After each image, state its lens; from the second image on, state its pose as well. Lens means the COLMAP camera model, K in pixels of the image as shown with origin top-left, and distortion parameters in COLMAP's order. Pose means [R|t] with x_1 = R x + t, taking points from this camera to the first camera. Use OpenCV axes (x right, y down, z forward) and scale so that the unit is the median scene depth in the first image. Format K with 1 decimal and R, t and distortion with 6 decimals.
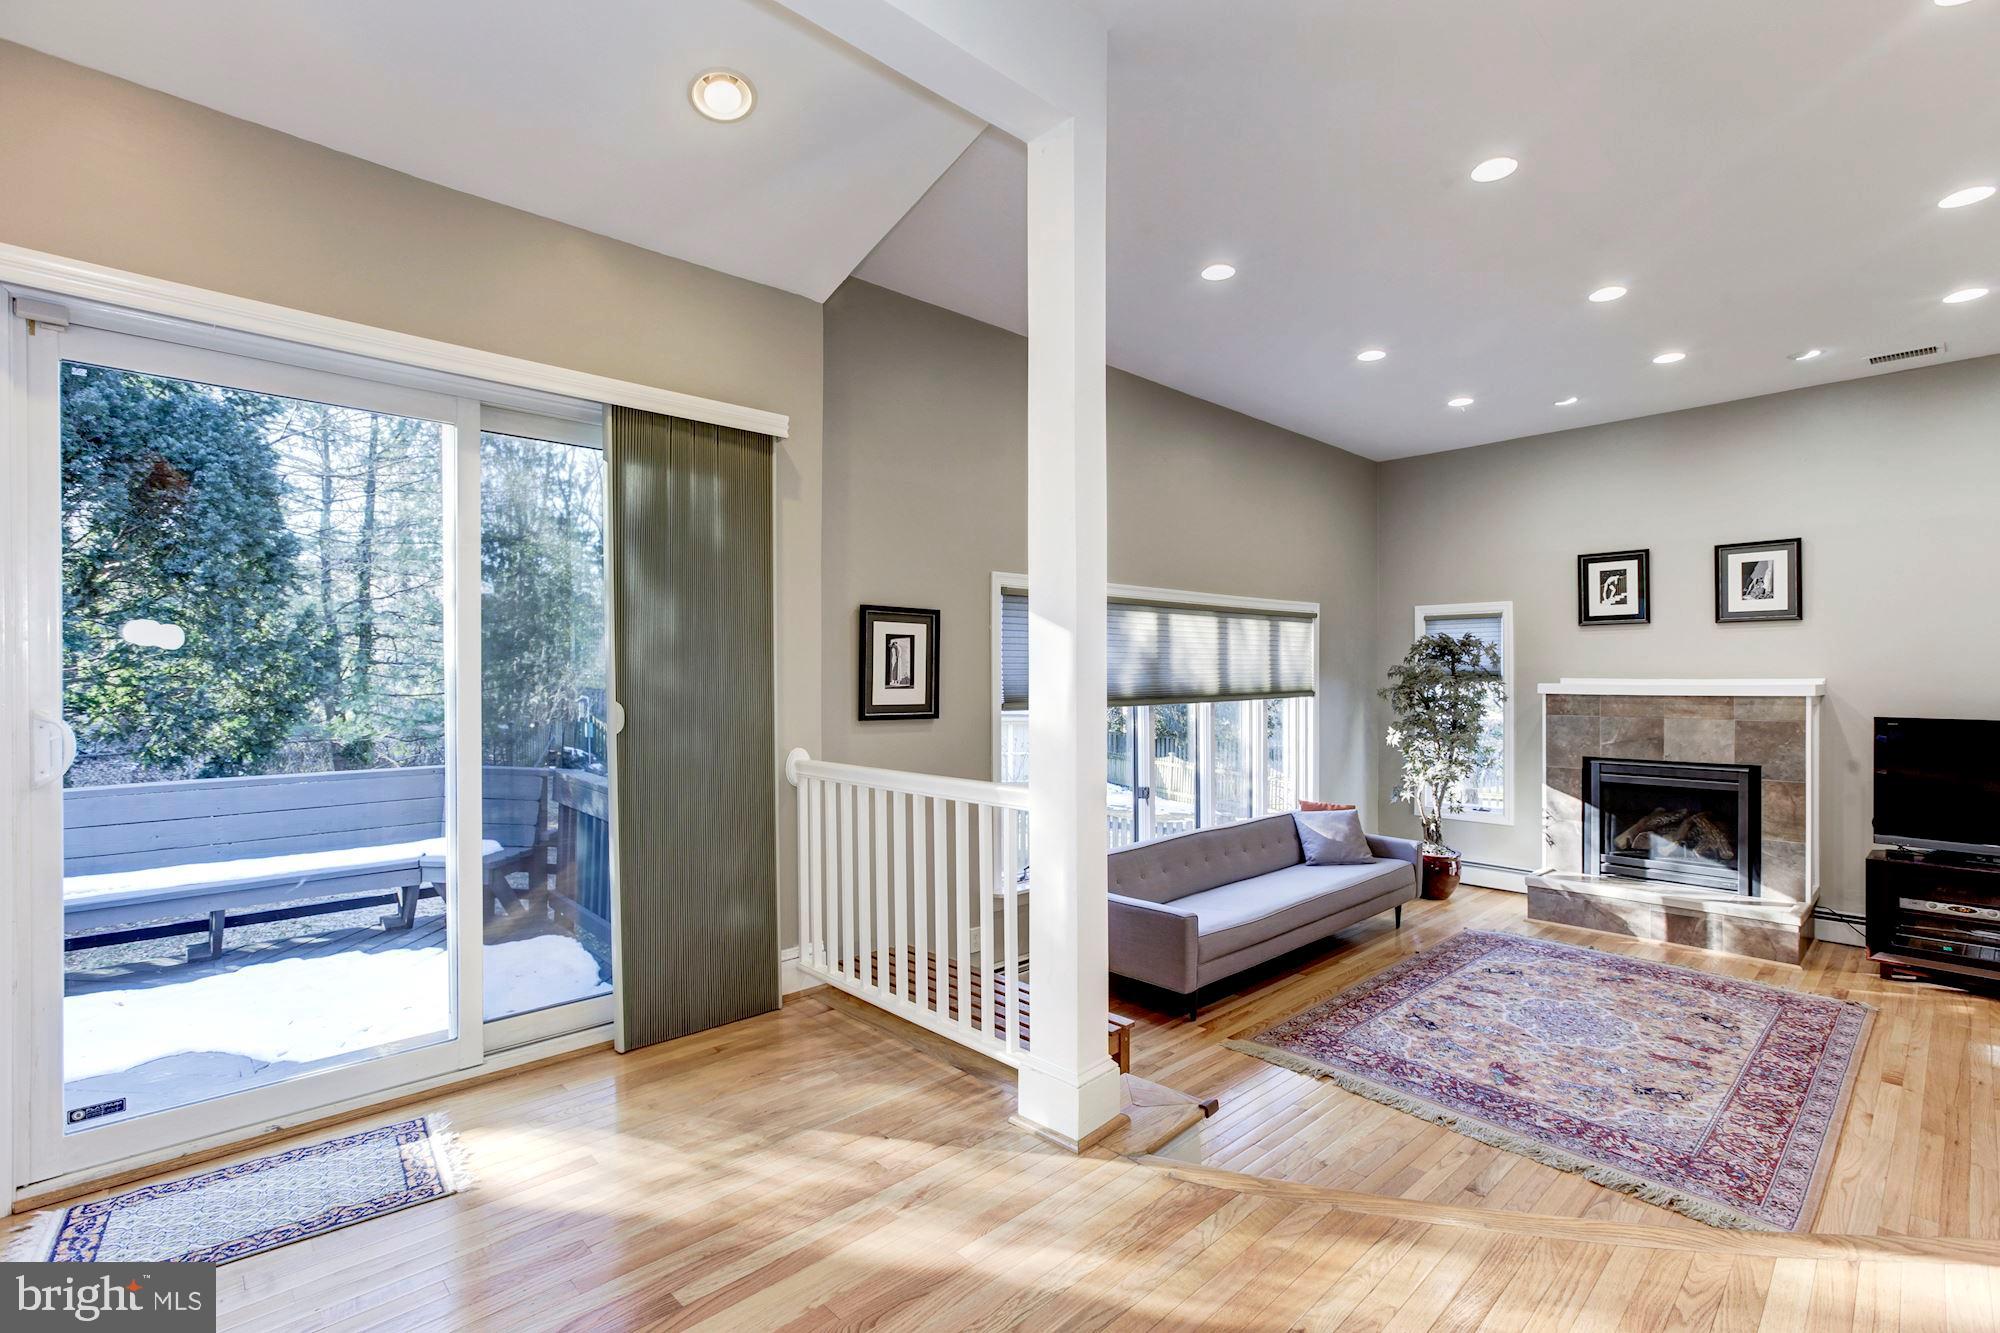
lens RADIAL K [[910.5, 0, 1011.5], [0, 910.5, 677.6], [0, 0, 1]] dist [-0.034827, 0.017670]
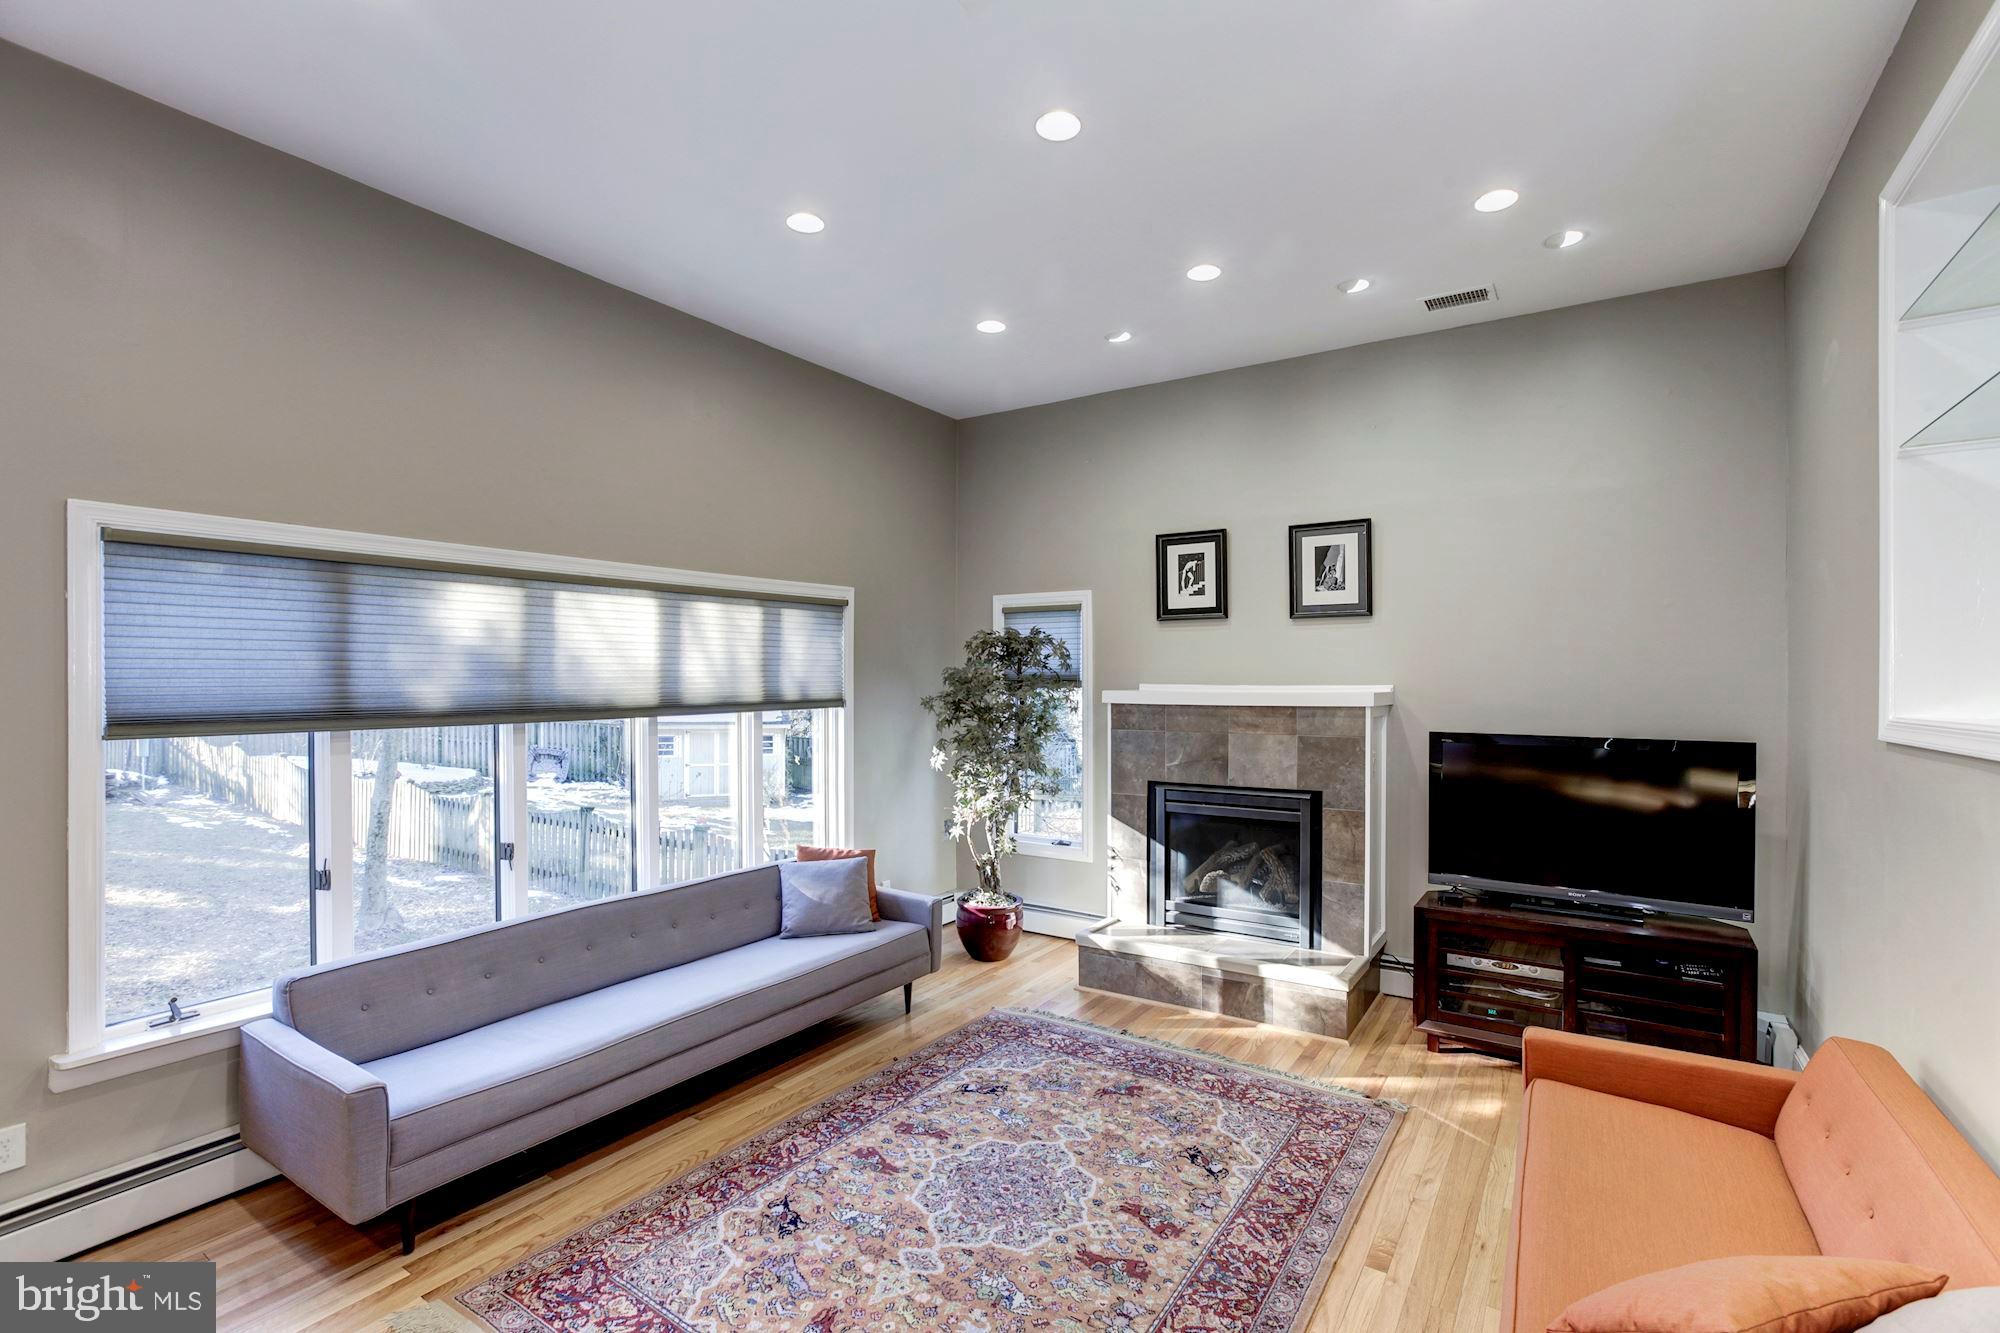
lens RADIAL K [[910.5, 0, 1015.3], [0, 910.5, 683.8], [0, 0, 1]] dist [-0.034827, 0.017670]
pose [[0.970045, 0.001450, 0.242922, 0.432357], [-0.002340, 0.999992, 0.003377, -0.003056], [-0.242915, -0.003844, 0.970040, 0.313423]]
